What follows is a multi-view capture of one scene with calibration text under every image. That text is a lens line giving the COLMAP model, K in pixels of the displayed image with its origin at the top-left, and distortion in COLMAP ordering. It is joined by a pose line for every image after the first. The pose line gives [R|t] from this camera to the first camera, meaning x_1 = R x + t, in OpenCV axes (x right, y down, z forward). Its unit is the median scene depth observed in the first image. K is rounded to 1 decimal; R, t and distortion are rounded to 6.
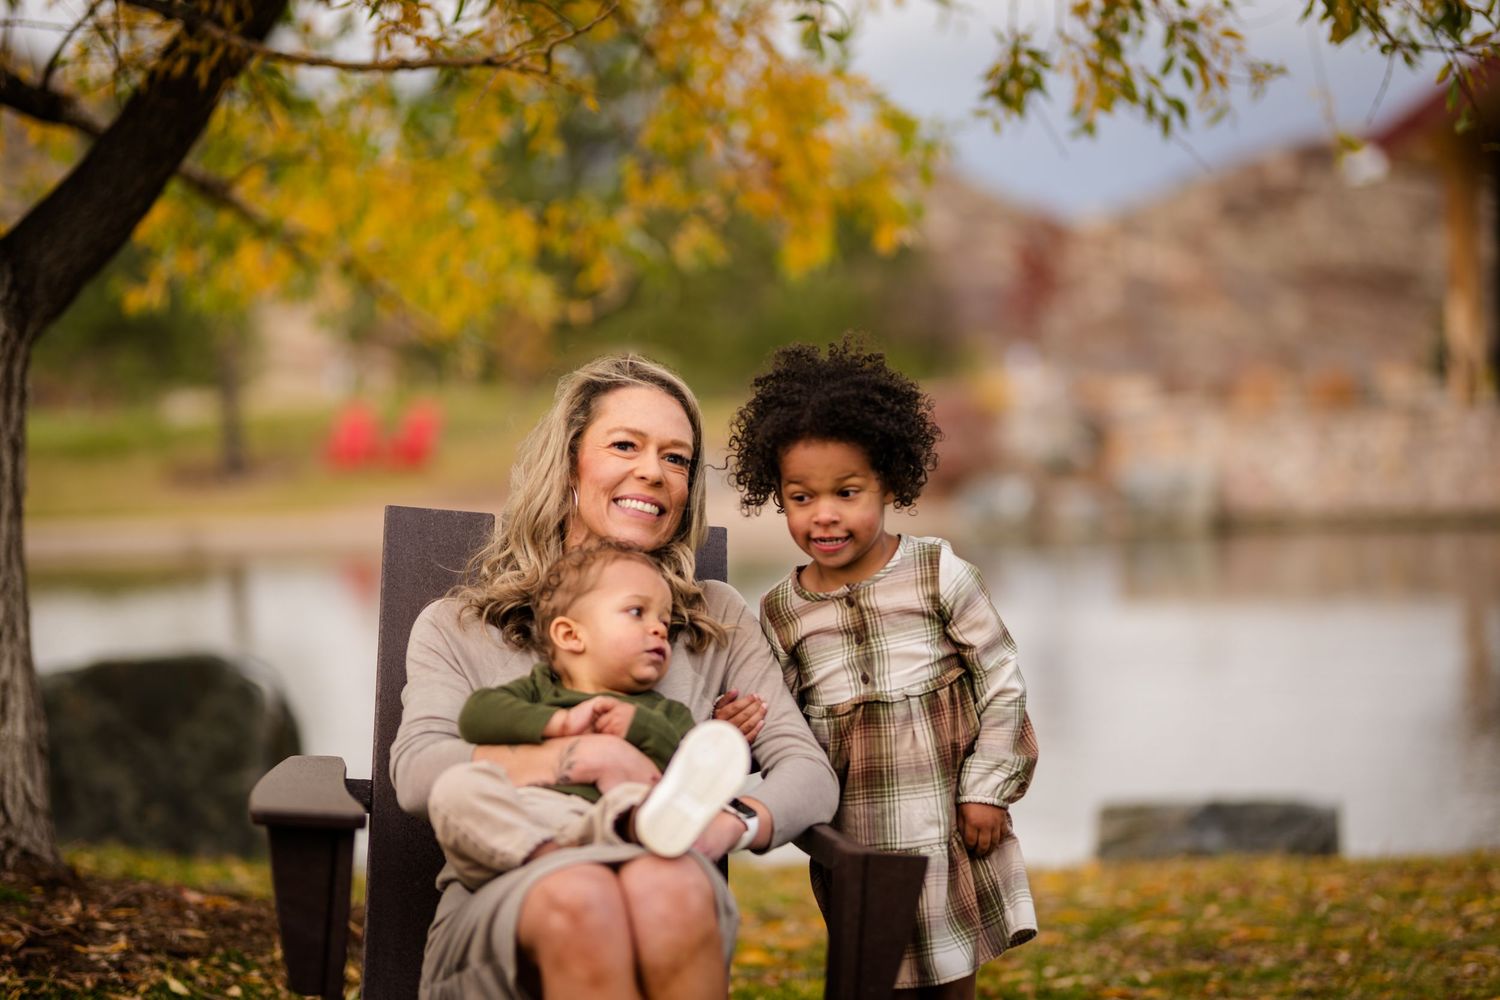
lens RADIAL K [[3634.6, 0, 750.0], [0, 3634.6, 500.0], [0, 0, 1]] dist [-0.019068, 0.213402]
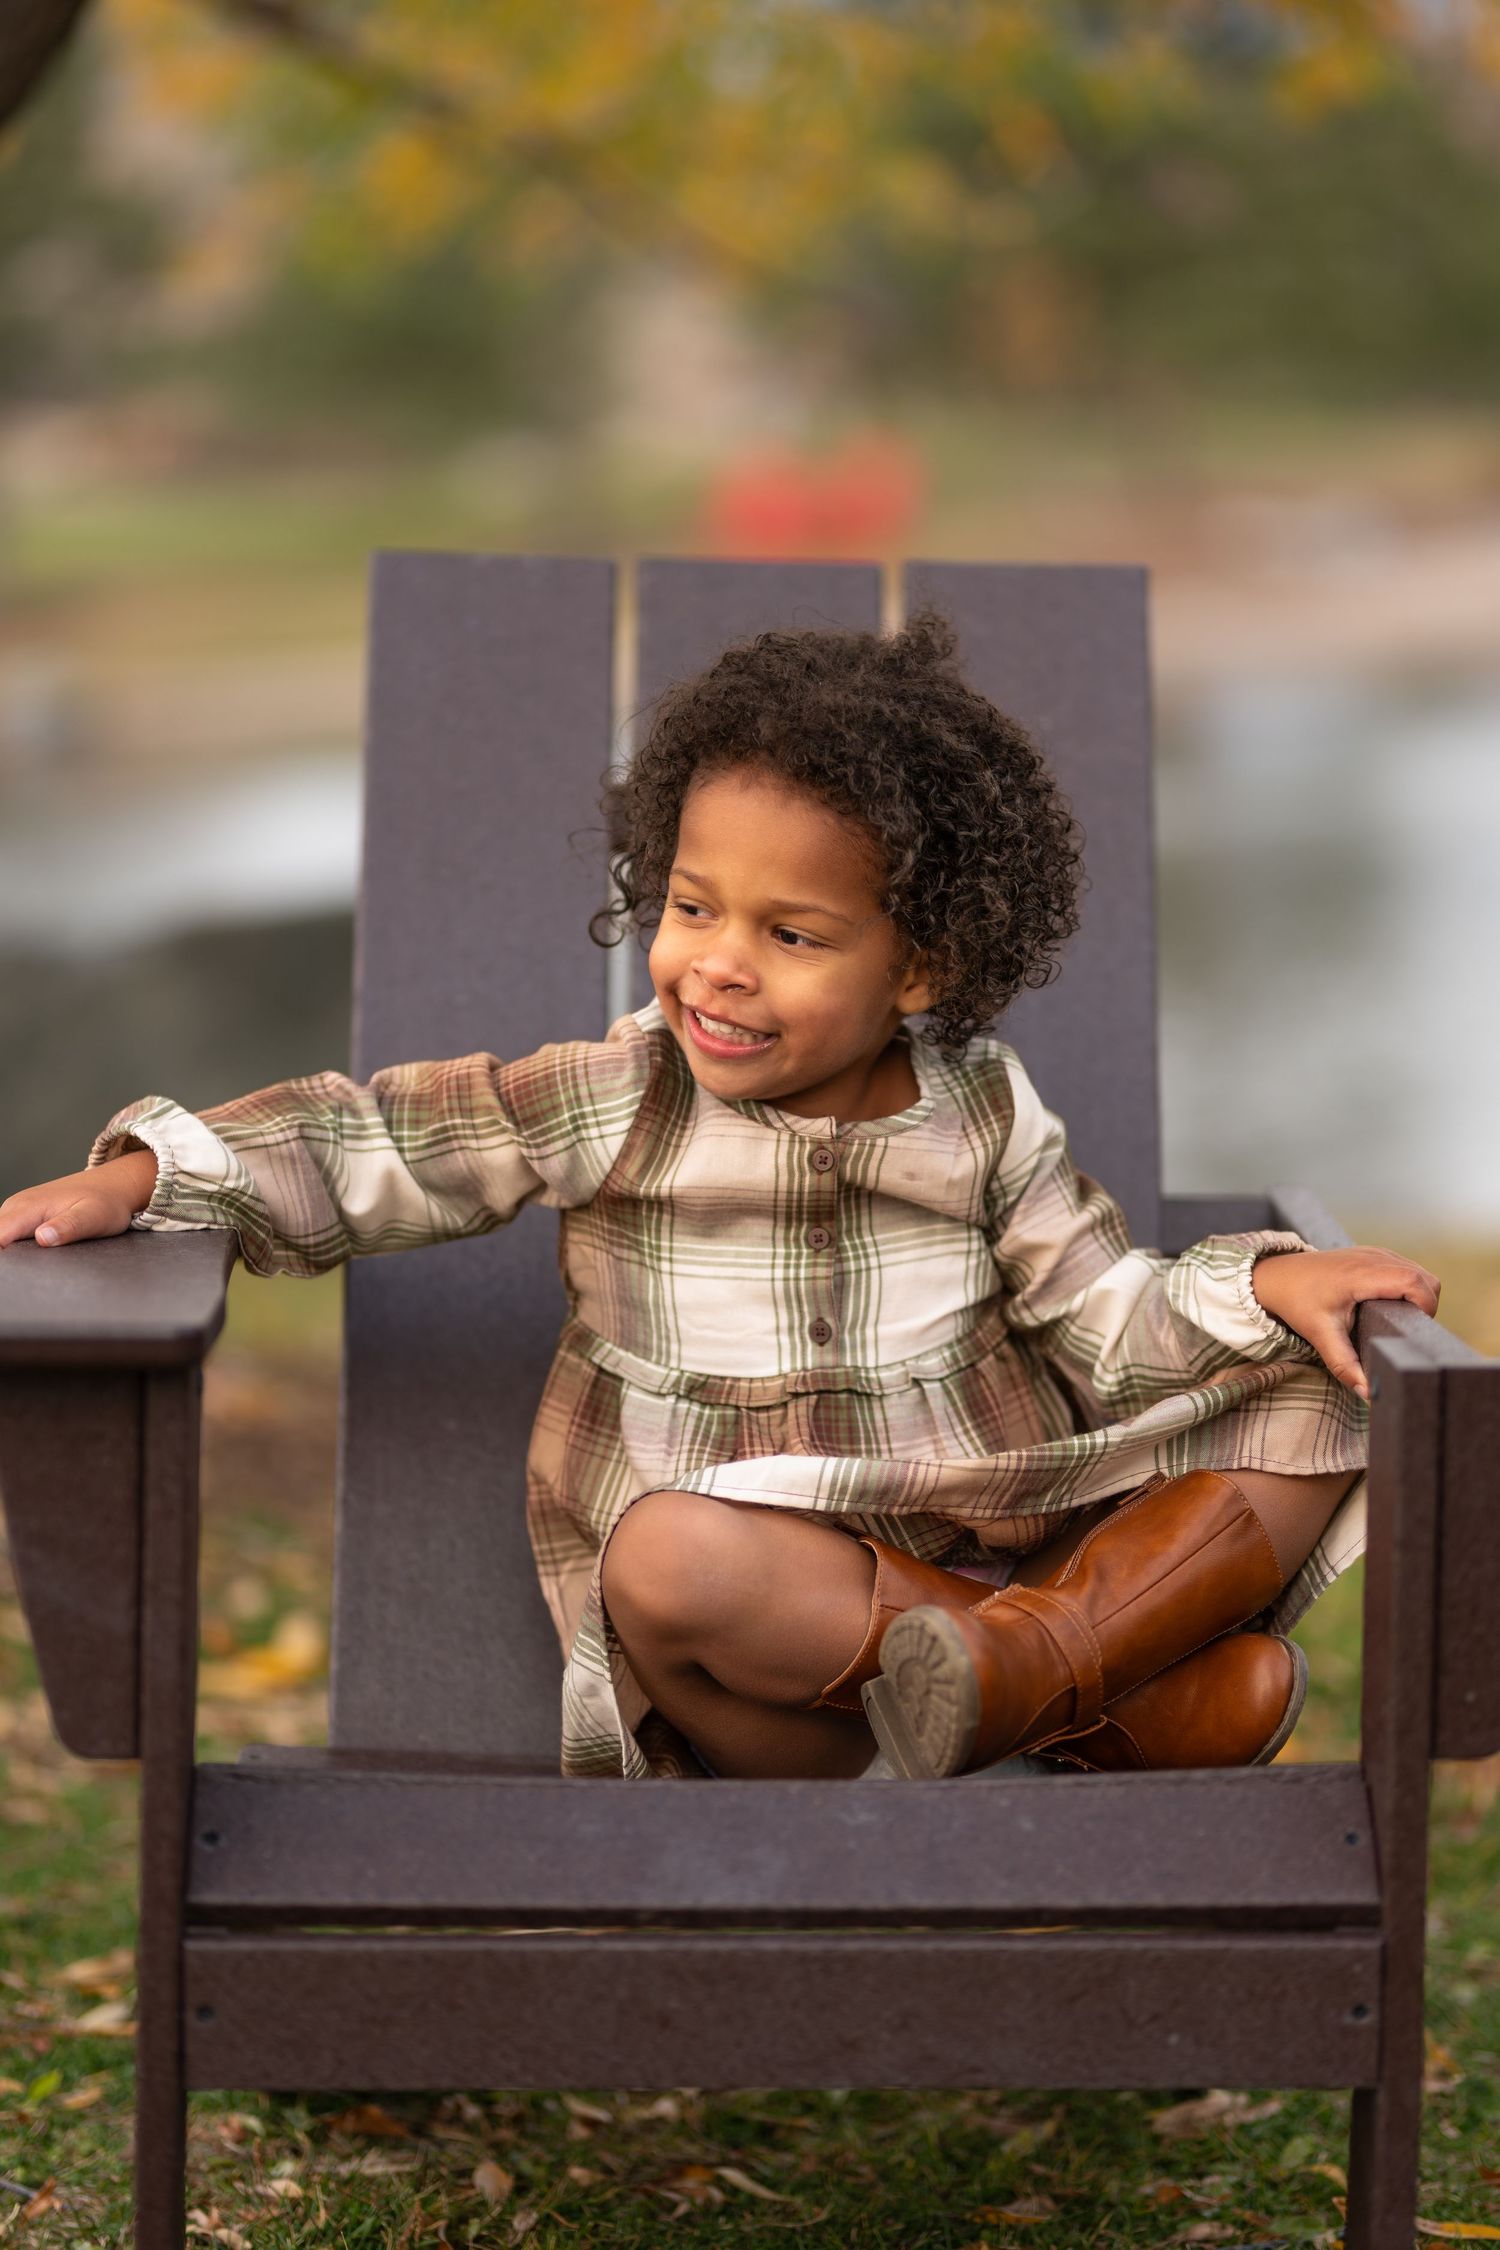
lens RADIAL K [[5451.9, 0, 750.0], [0, 5451.9, 1125.0], [0, 0, 1]] dist [-0.019068, 0.213402]
pose [[0.991022, -0.041453, -0.127114, 0.014411], [0.053896, 0.993915, 0.096067, 0.002955], [0.122358, -0.102056, 0.987225, 0.161443]]
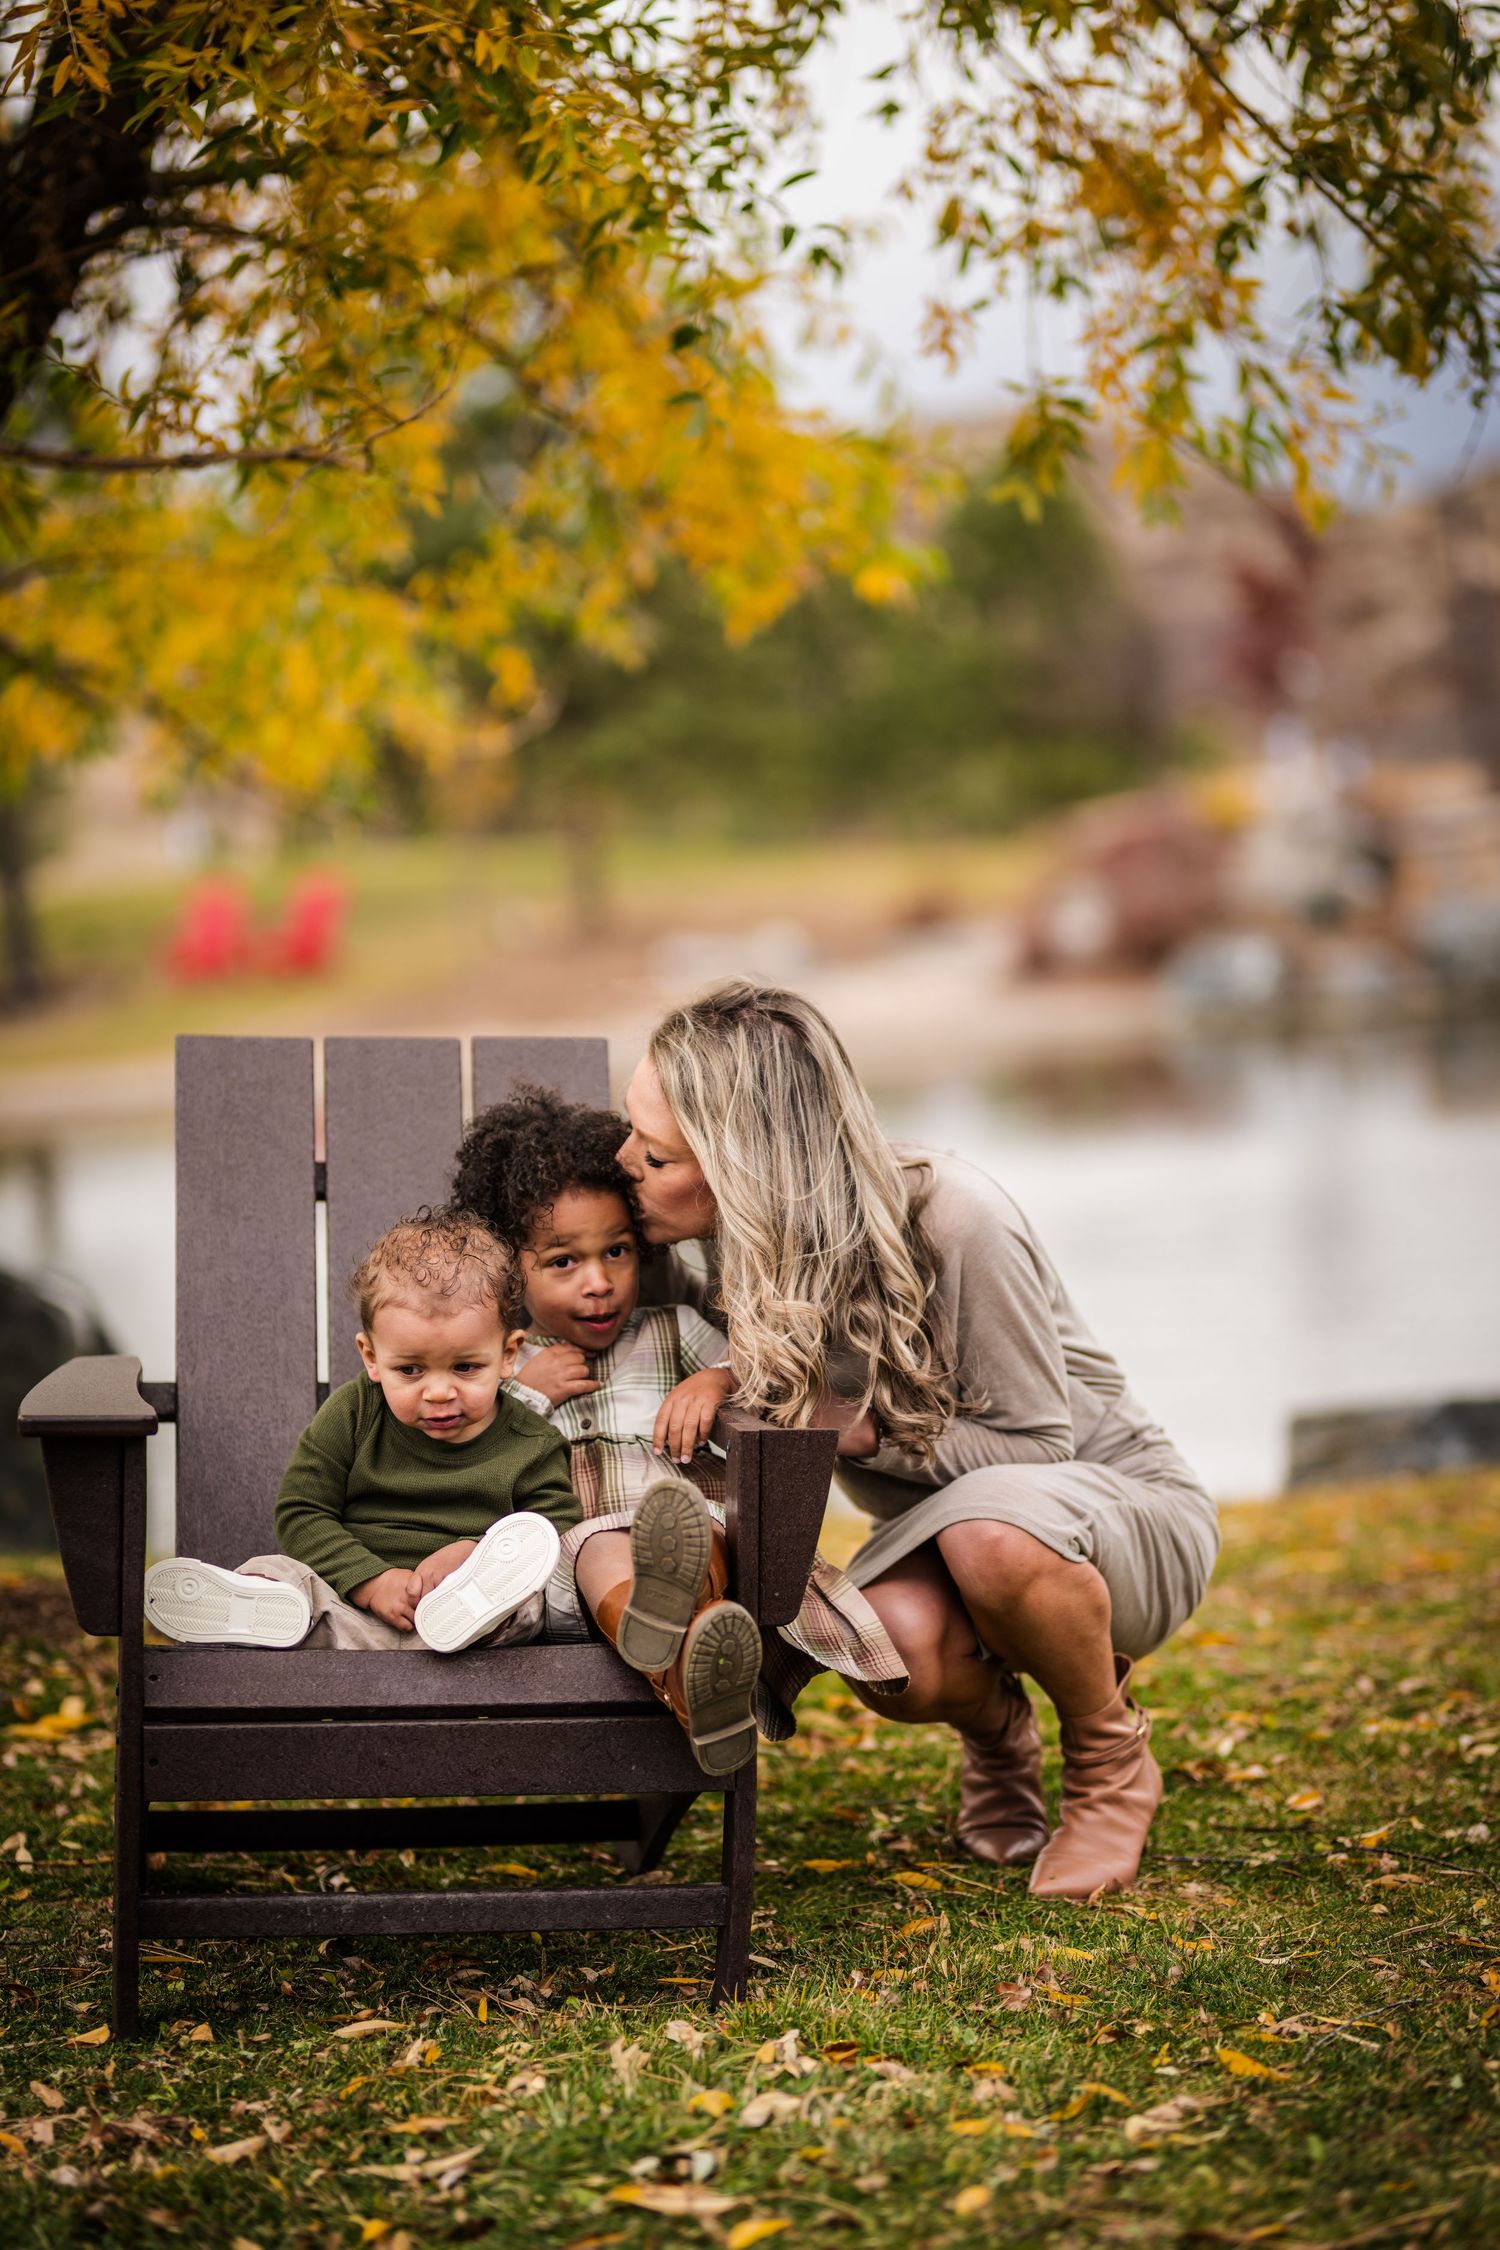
lens RADIAL K [[6085.8, 0, 750.0], [0, 6085.8, 1125.0], [0, 0, 1]] dist [0.016018, 0.404656]
pose [[0.997866, -0.059408, -0.027101, 0.030045], [0.059979, 0.997984, 0.020743, -0.000864], [0.025814, -0.022325, 0.999417, -0.165257]]
